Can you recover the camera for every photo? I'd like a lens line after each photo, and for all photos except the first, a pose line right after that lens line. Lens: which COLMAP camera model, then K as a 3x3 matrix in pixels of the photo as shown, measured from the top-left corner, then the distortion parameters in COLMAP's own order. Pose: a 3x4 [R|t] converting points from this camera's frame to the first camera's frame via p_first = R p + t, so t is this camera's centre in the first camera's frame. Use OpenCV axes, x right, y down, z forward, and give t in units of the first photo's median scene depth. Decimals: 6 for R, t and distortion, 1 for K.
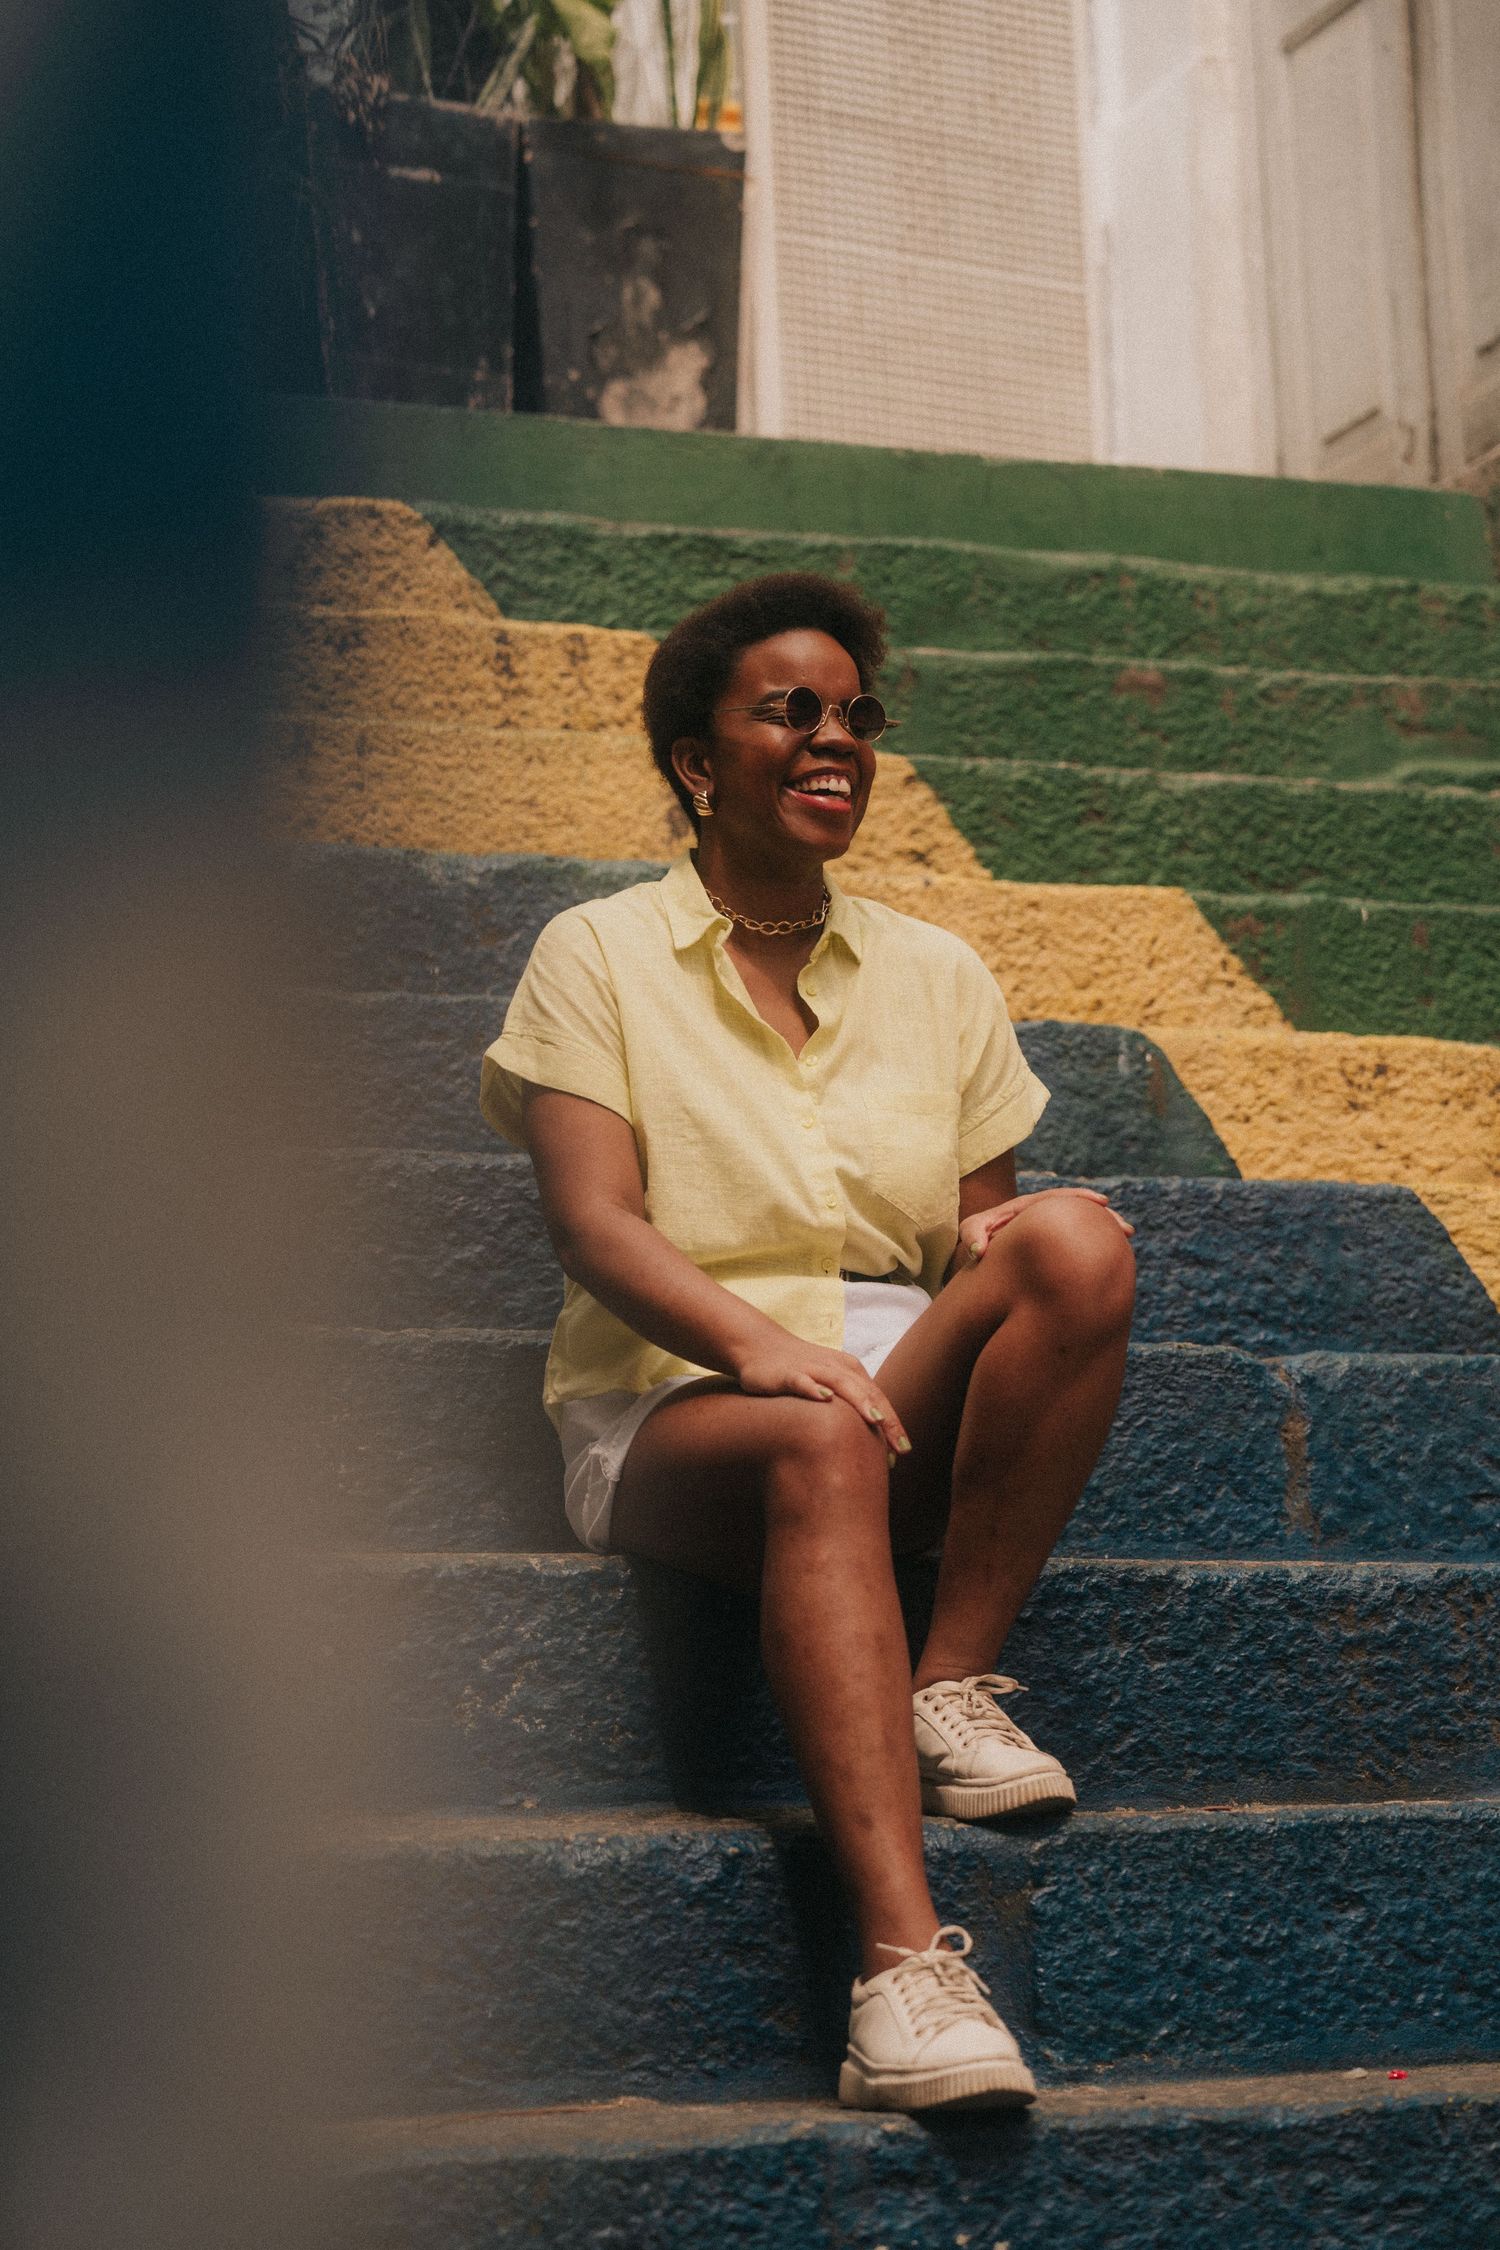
lens RADIAL K [[4550.8, 0, 748.7], [0, 4550.8, 1122.1], [0, 0, 1]] dist [0.074945, 0.000000]
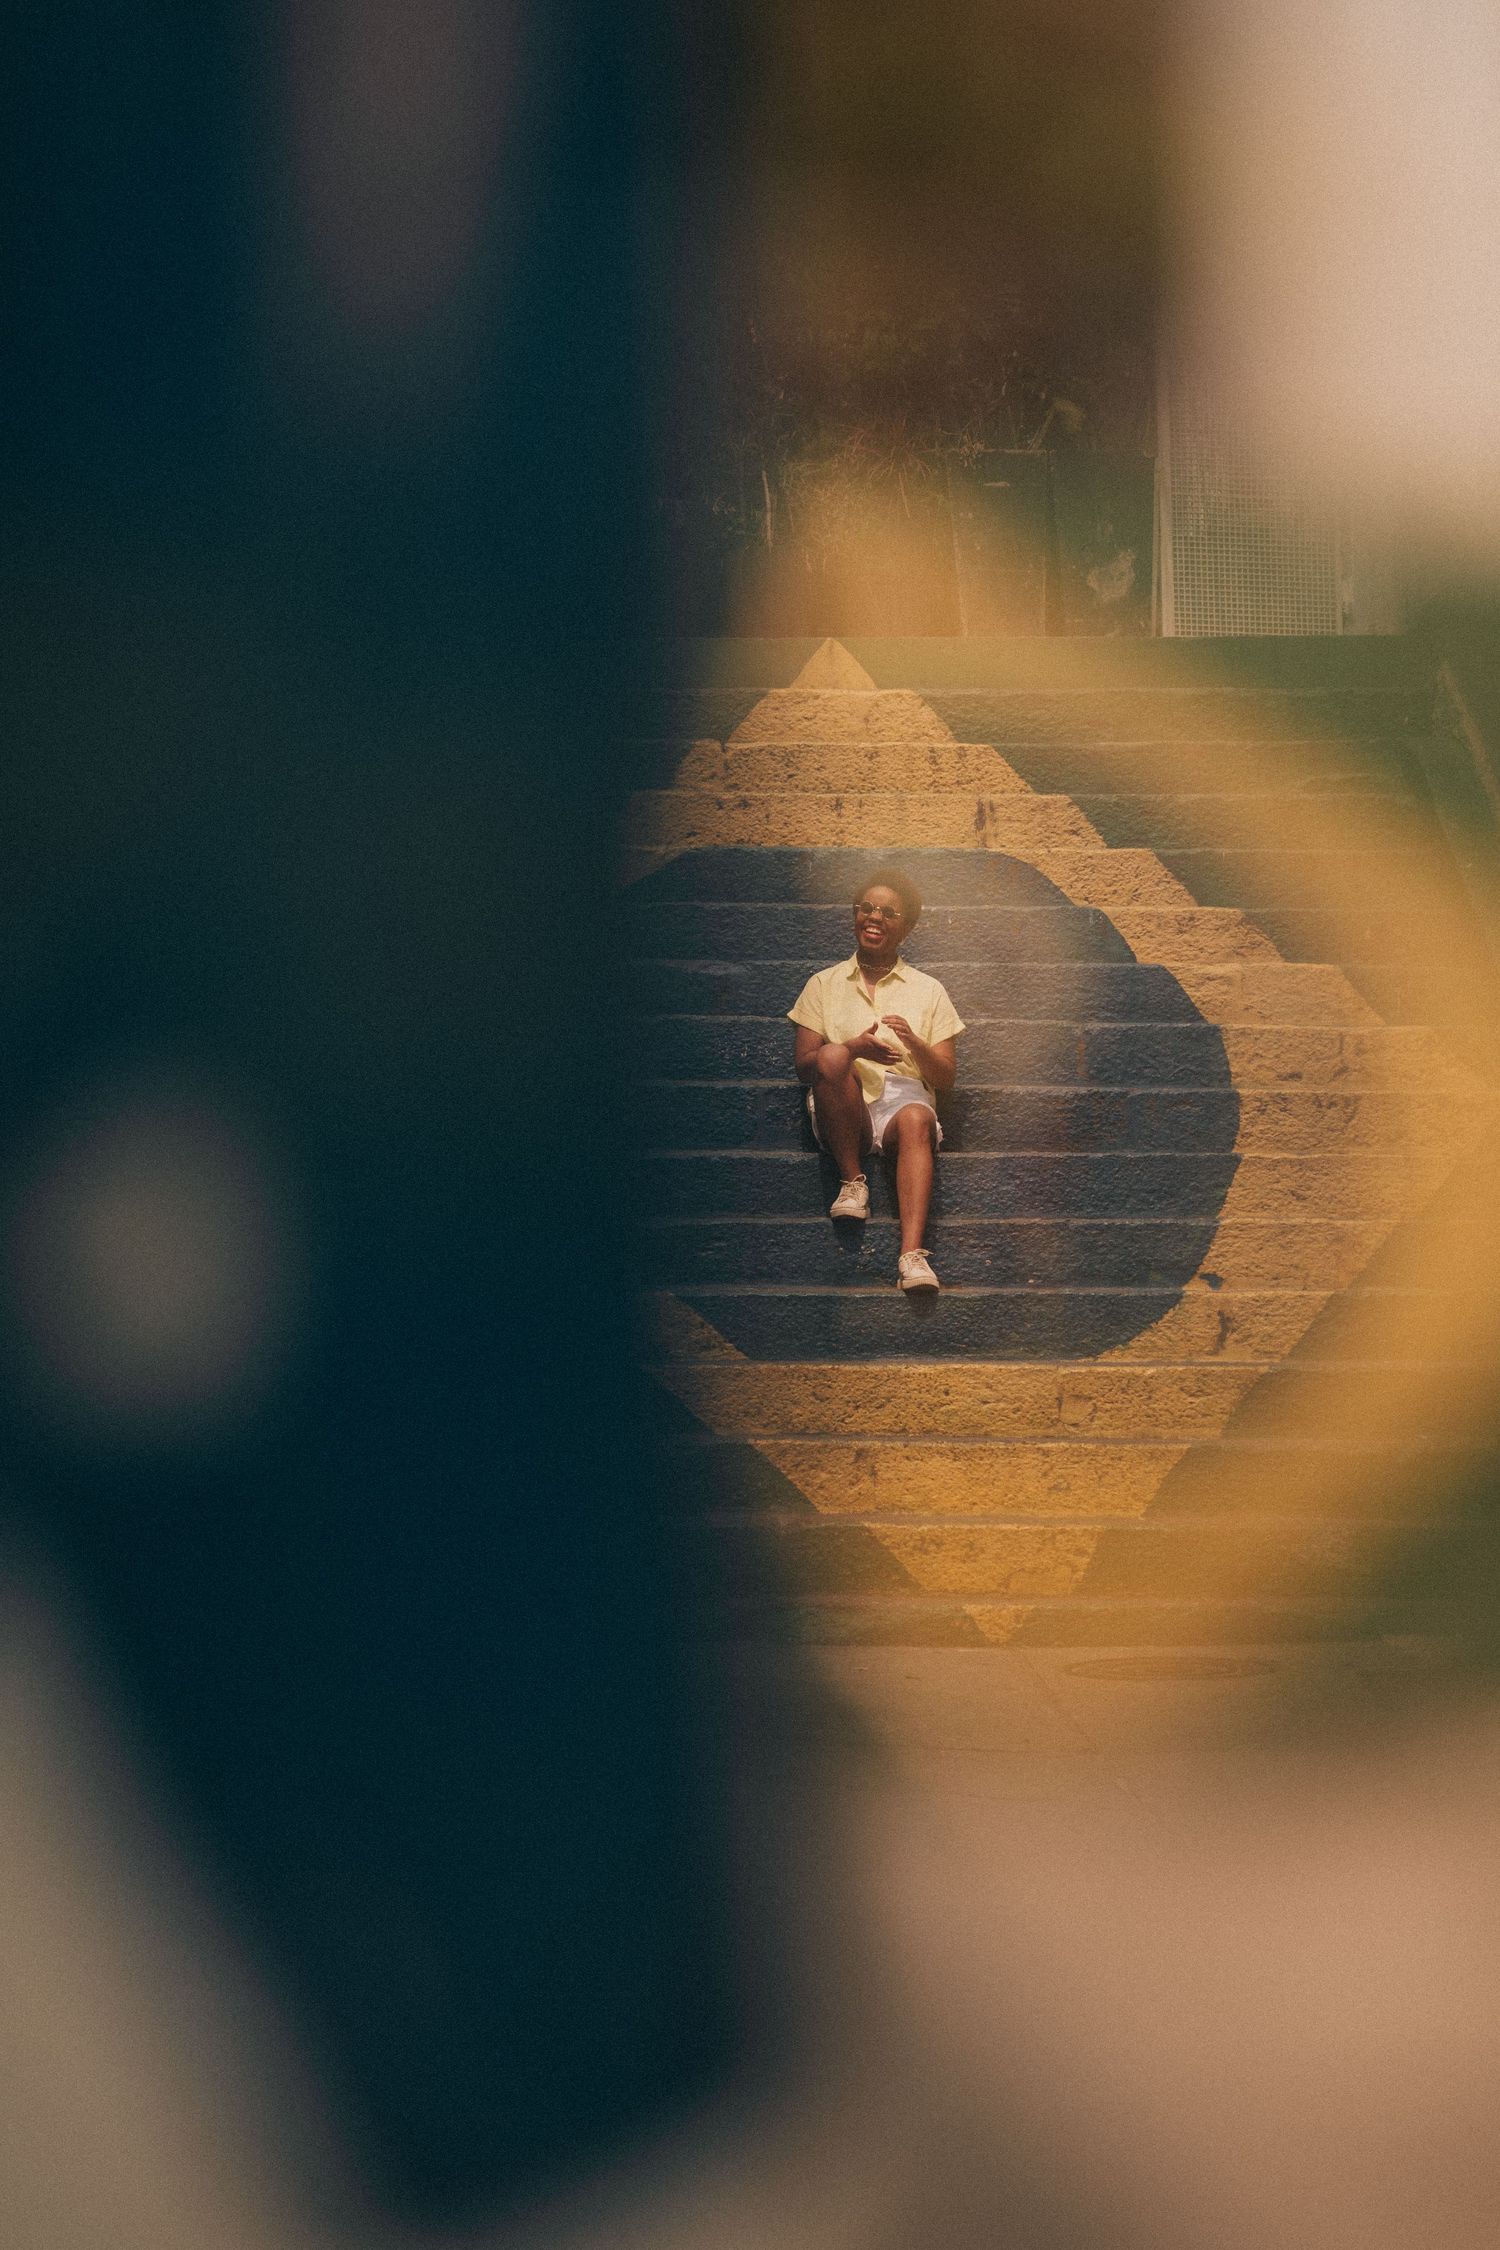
lens RADIAL K [[4550.8, 0, 750.4], [0, 4550.8, 1124.8], [0, 0, 1]] dist [0.074945, 0.000000]
pose [[0.951798, 0.008760, -0.306601, 0.757502], [0.021470, 0.995237, 0.095087, -0.161614], [0.305974, -0.097087, 0.947077, -1.820888]]
